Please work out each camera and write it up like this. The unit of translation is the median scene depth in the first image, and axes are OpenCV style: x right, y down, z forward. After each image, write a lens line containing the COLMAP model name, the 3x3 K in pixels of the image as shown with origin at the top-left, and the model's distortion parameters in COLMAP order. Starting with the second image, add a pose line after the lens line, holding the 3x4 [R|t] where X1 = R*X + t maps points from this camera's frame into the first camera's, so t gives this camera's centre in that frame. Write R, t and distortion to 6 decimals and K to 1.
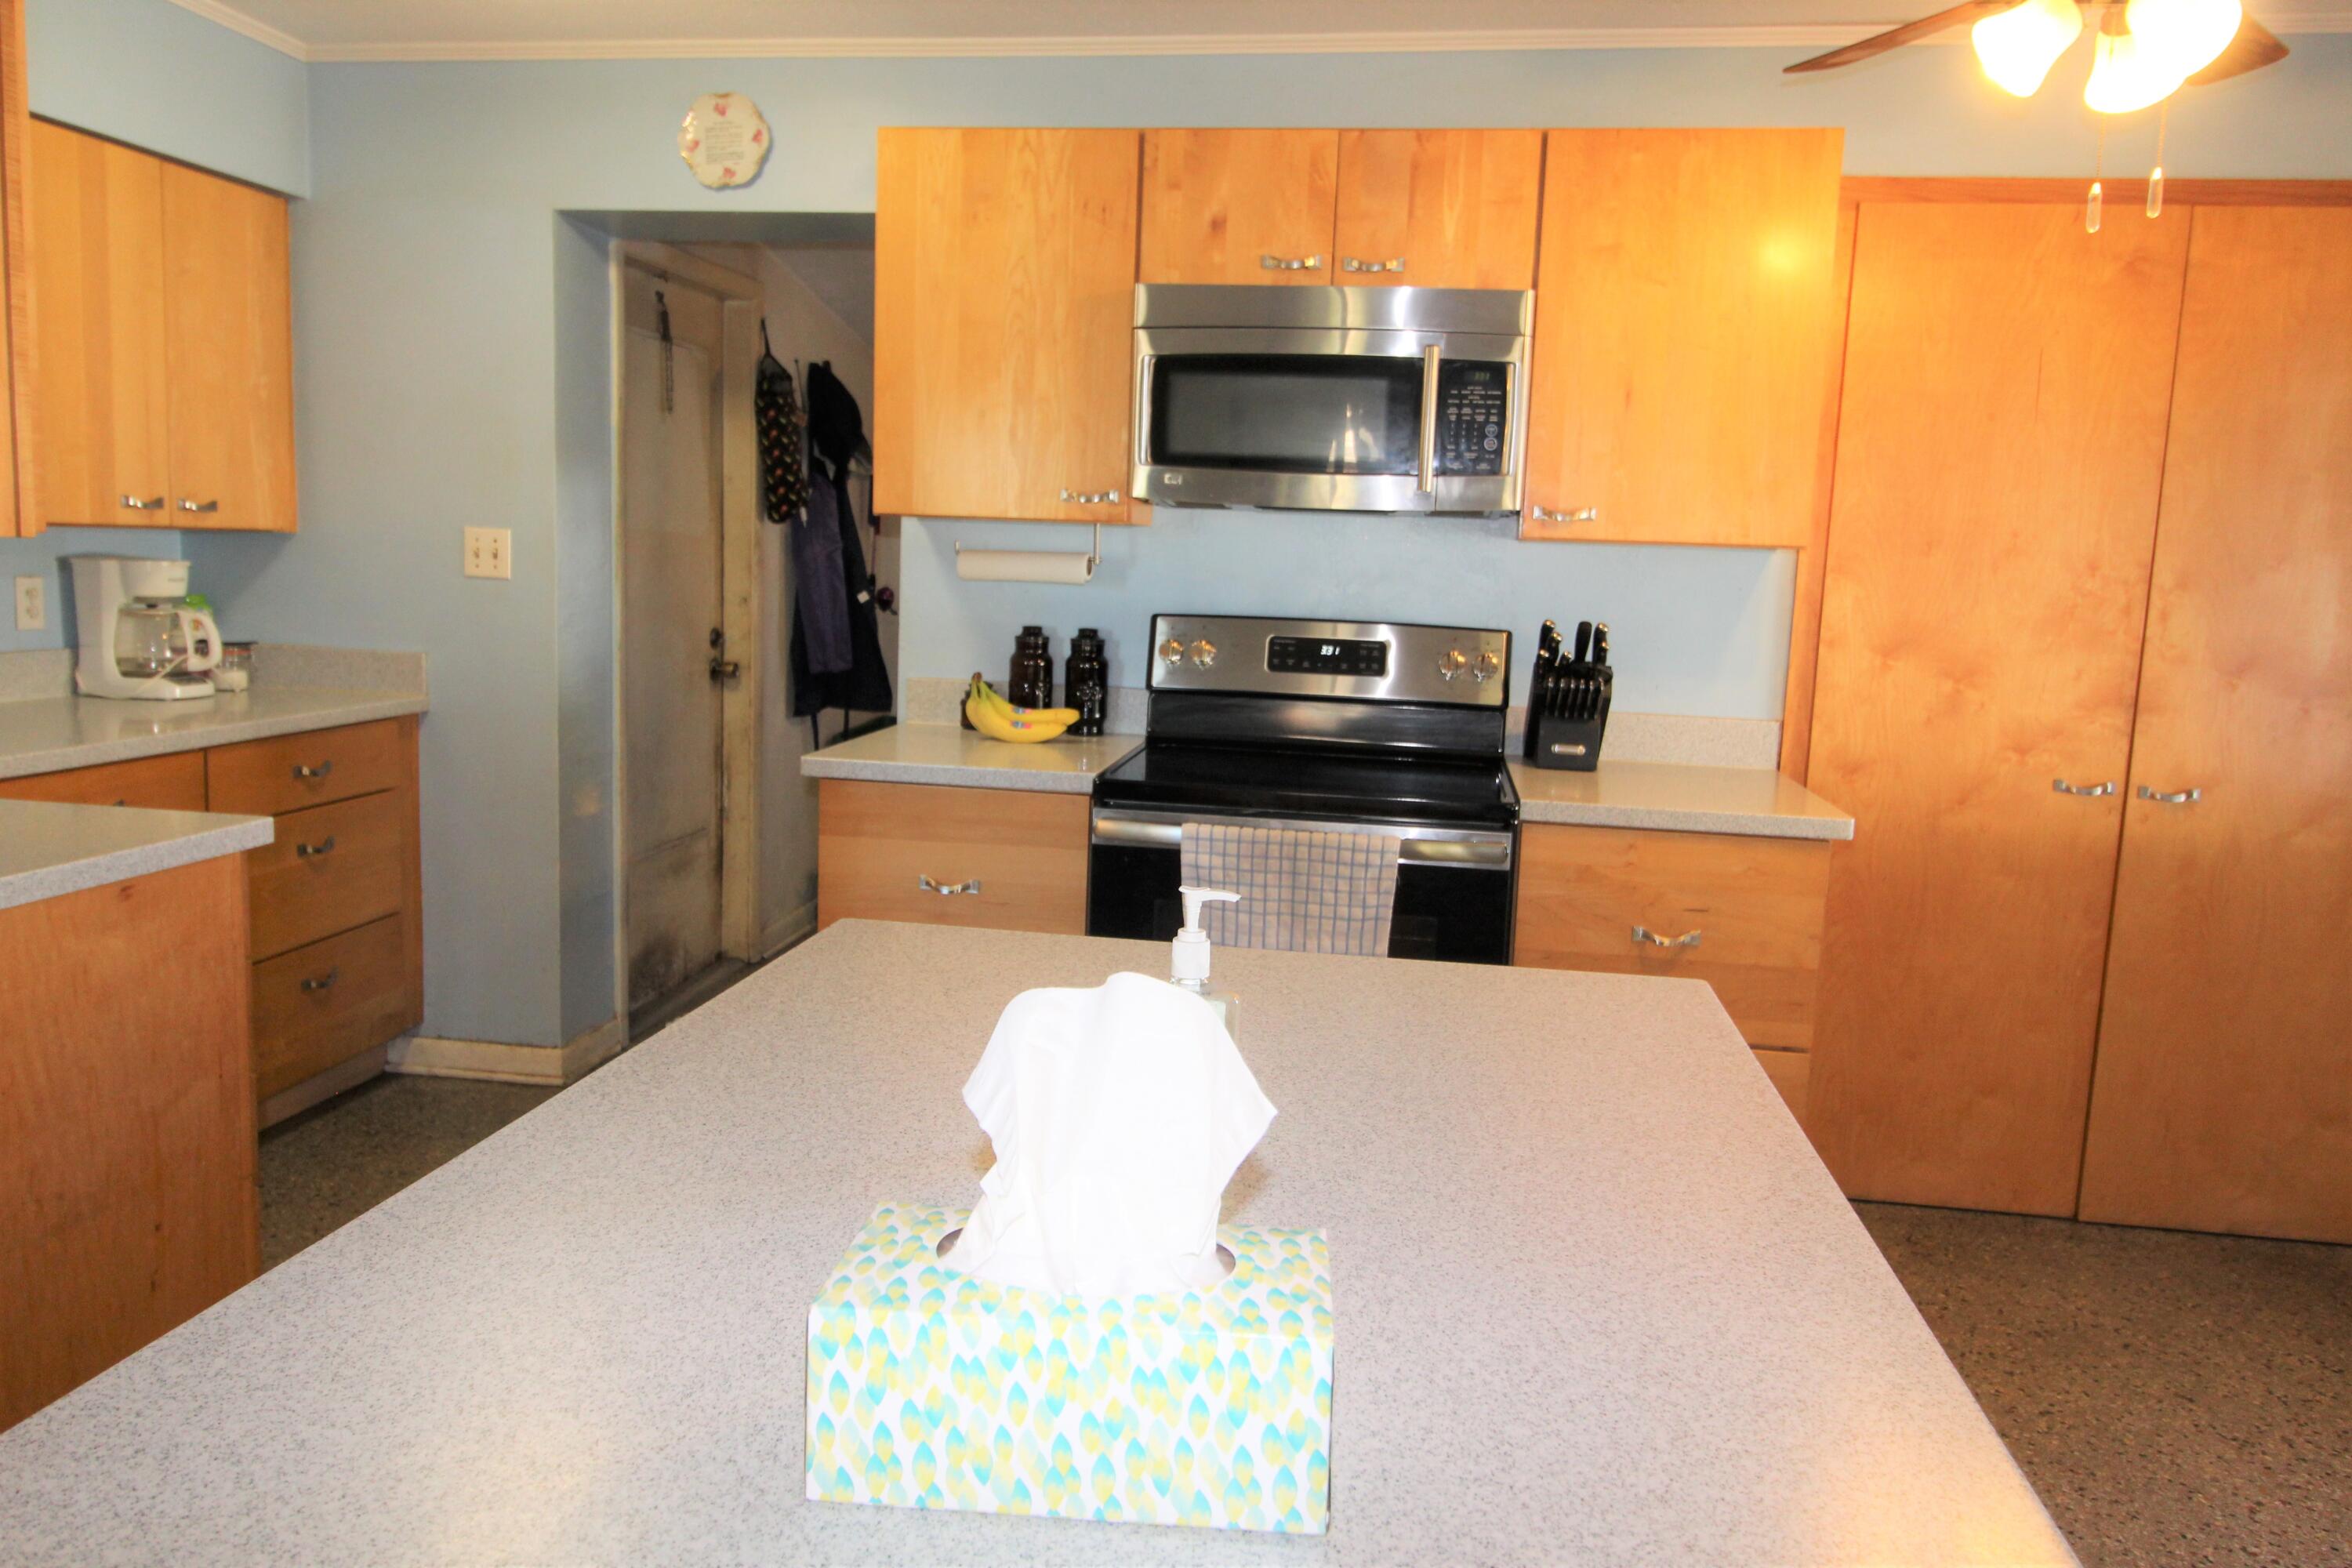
lens RADIAL K [[1627.6, 0, 1173.1], [0, 1627.6, 756.2], [0, 0, 1]] dist [0.013471, -0.014392]
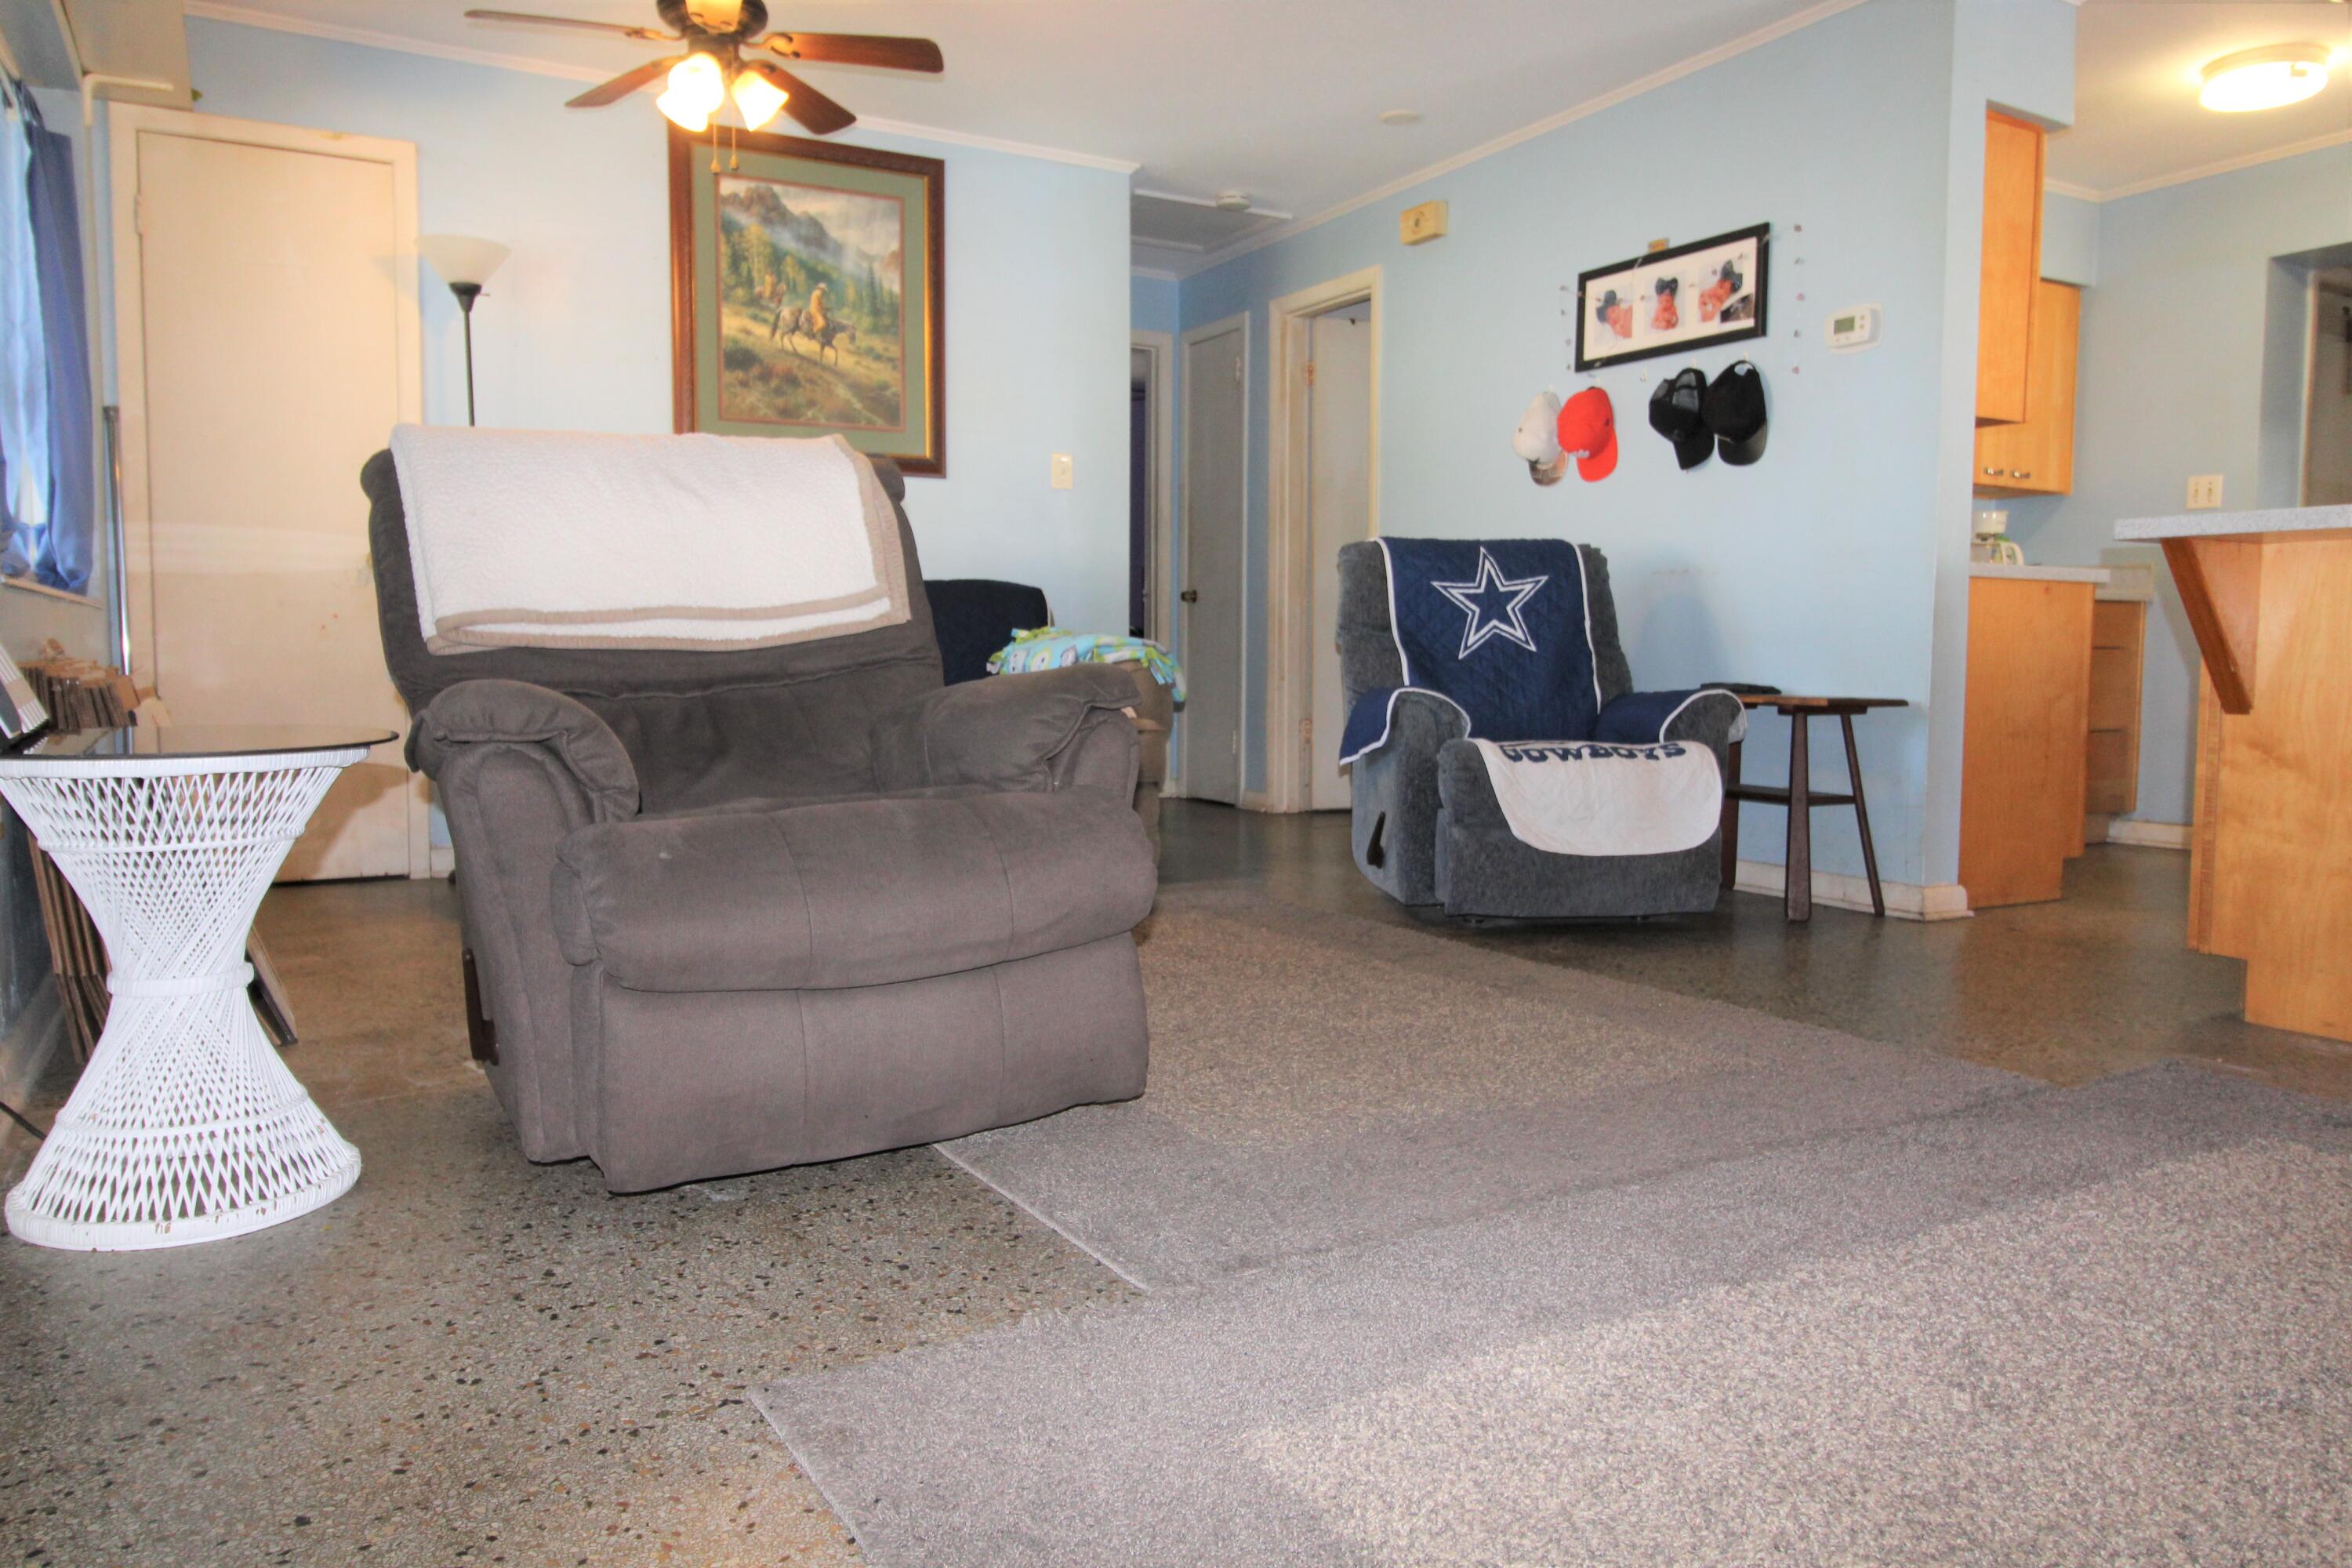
lens RADIAL K [[1627.6, 0, 1173.1], [0, 1627.6, 756.2], [0, 0, 1]] dist [0.013471, -0.014392]
pose [[0.612676, 0.017106, -0.790149, 0.215507], [-0.086239, 0.995243, -0.045323, 0.300402], [0.785615, 0.095909, 0.611237, -0.723926]]
